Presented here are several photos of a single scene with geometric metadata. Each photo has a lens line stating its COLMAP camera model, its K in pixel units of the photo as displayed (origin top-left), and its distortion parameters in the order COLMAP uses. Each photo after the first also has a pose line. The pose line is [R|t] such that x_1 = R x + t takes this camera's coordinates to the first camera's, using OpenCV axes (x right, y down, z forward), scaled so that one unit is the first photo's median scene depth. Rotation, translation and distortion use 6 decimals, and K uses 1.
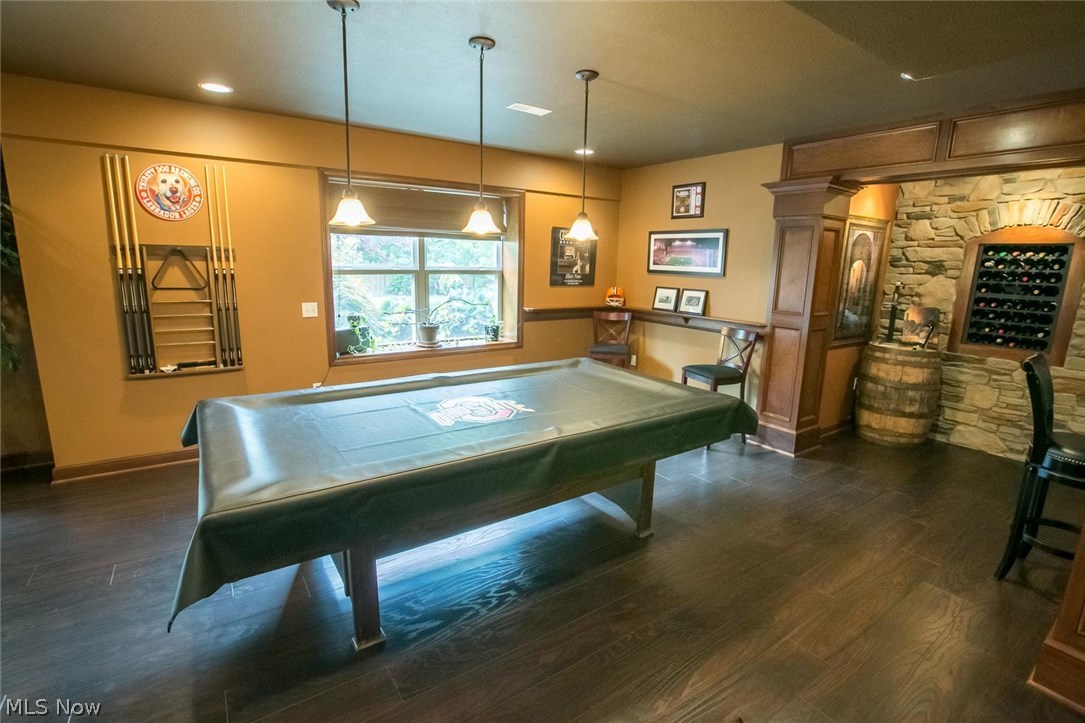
lens RADIAL K [[506.7, 0, 535.3], [0, 506.7, 362.8], [0, 0, 1]] dist [-0.042815, 0.013459]
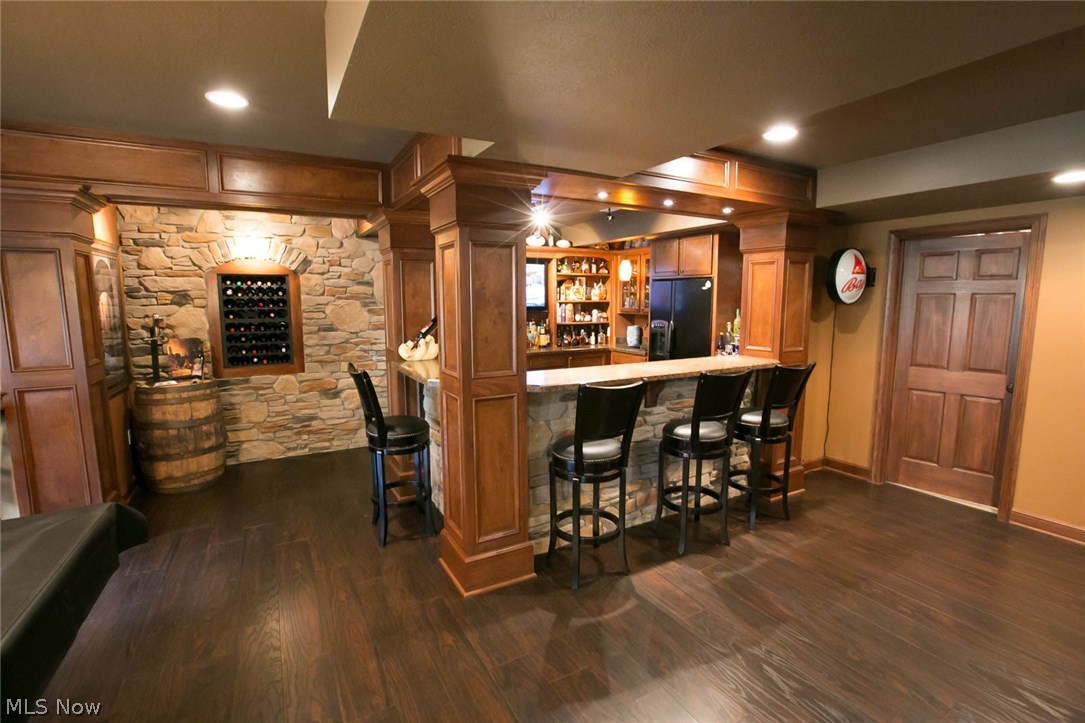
lens RADIAL K [[506.7, 0, 539.6], [0, 506.7, 361.6], [0, 0, 1]] dist [-0.042815, 0.013459]
pose [[0.078679, -0.150353, 0.985497, -0.119950], [0.203155, 0.970235, 0.131806, -0.057775], [-0.975980, 0.189838, 0.106882, 0.241095]]
